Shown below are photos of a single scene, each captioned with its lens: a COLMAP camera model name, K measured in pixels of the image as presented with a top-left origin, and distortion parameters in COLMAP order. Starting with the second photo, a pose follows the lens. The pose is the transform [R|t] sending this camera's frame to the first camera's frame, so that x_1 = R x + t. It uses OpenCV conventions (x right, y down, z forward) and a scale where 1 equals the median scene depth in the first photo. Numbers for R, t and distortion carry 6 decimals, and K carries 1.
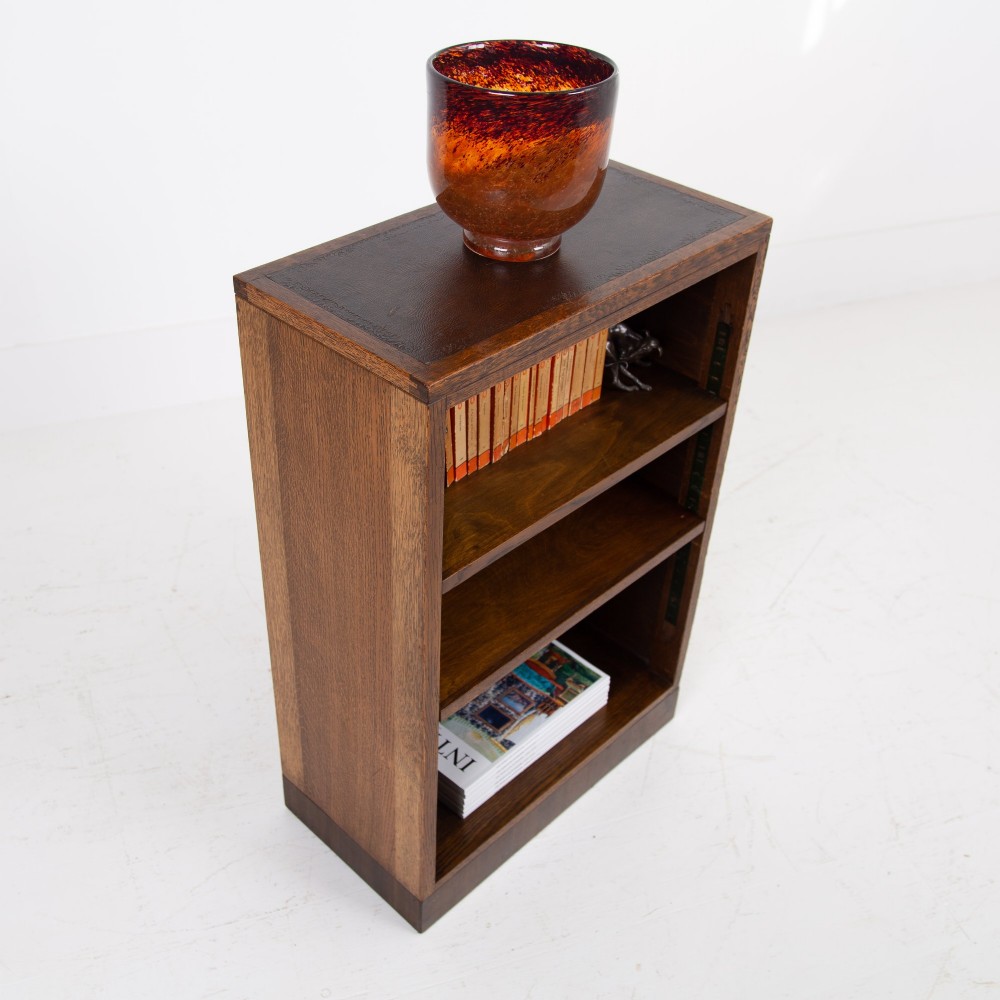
lens RADIAL K [[1154.0, 0, 464.2], [0, 1154.0, 499.7], [0, 0, 1]] dist [-0.031763, -0.015949]
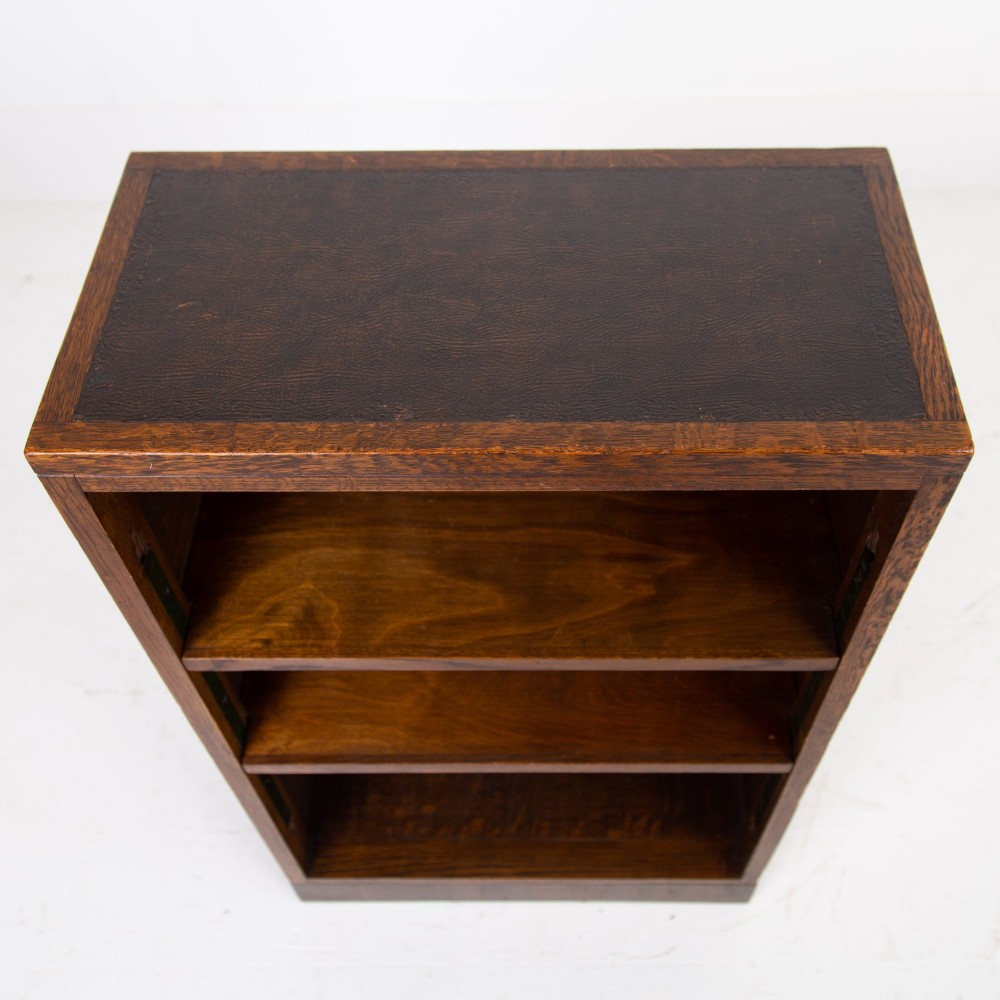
lens RADIAL K [[1068.3, 0, 537.1], [0, 1068.3, 597.9], [0, 0, 1]] dist [0.002587, 0.020722]
pose [[0.699914, 0.576456, -0.421686, 0.367831], [-0.403291, 0.806256, 0.432791, -0.316967], [0.589472, -0.132855, 0.796789, 0.509872]]
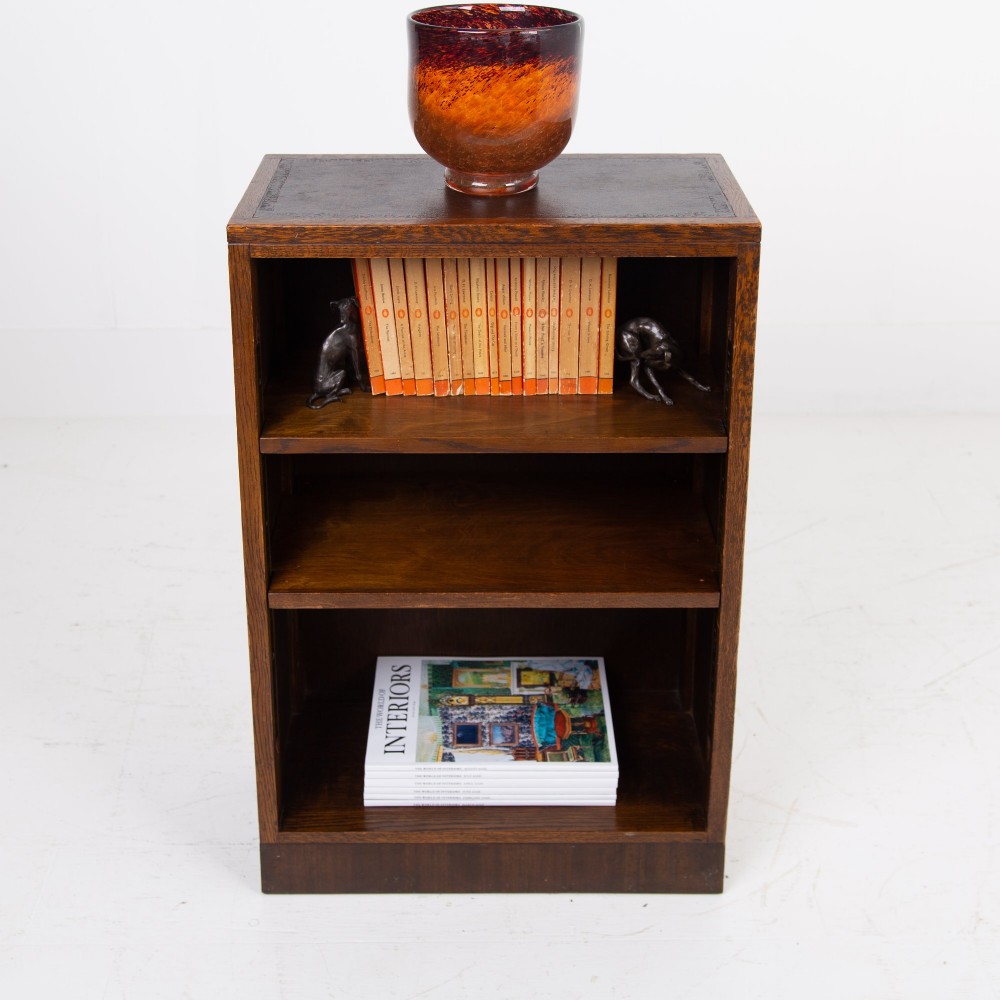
lens RADIAL K [[1548.7, 0, 486.9], [0, 1548.7, 250.5], [0, 0, 1]] dist [-0.012364, 0.024251]
pose [[0.705772, 0.192584, -0.681760, 0.940099], [-0.408423, 0.896928, -0.169442, 0.063626], [0.578858, 0.398034, 0.711683, 0.029439]]
